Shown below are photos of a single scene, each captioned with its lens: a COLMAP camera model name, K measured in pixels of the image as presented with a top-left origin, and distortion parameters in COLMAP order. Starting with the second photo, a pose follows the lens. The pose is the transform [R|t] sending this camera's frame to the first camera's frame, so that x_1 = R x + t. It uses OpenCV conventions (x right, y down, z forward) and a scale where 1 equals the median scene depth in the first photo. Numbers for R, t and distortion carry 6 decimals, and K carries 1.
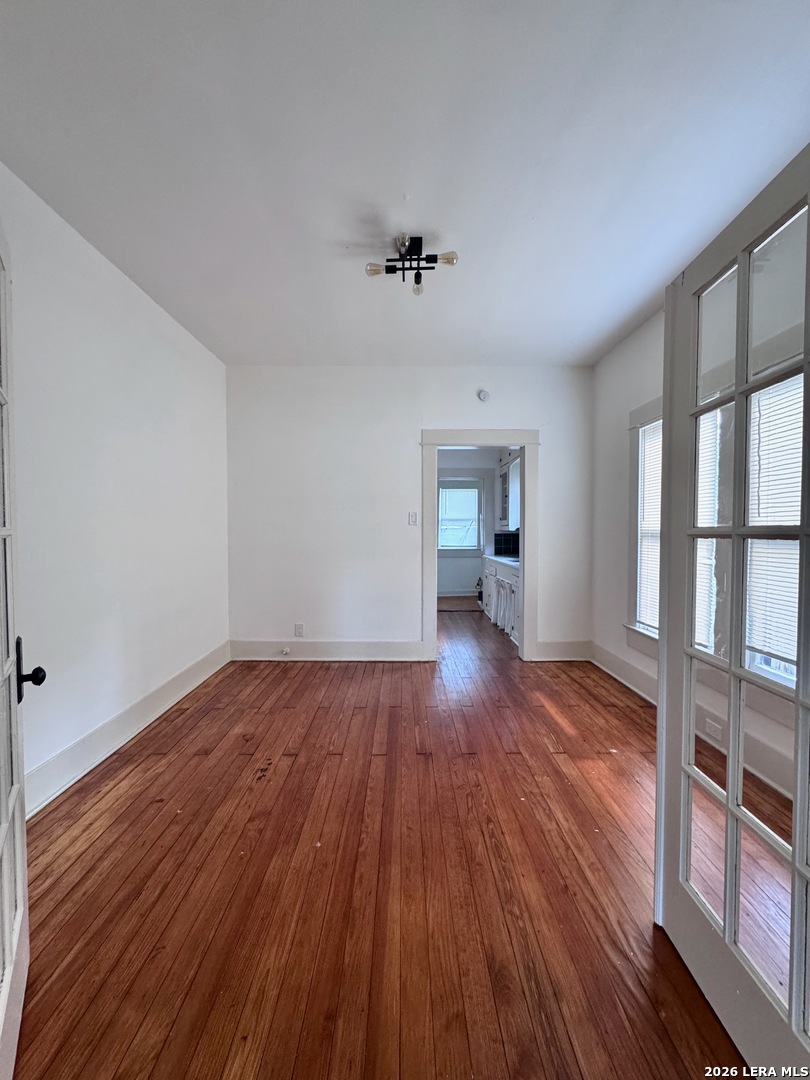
lens RADIAL K [[431.2, 0, 405.0], [0, 431.2, 540.0], [0, 0, 1]] dist [0.000958, 0.000025]
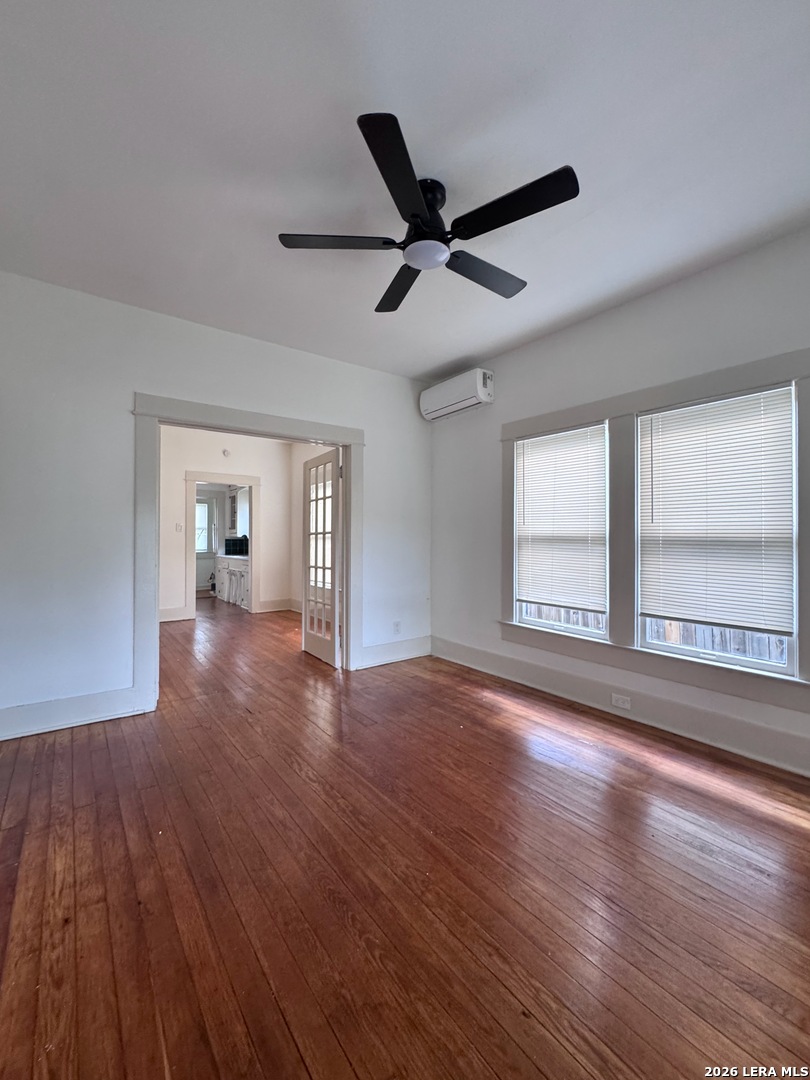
lens RADIAL K [[431.2, 0, 405.0], [0, 431.2, 540.0], [0, 0, 1]] dist [0.000958, 0.000025]
pose [[0.799283, 0.002612, 0.600950, -0.176448], [0.010950, 0.999761, -0.018910, 0.022582], [-0.600856, 0.021695, 0.799063, -0.482517]]
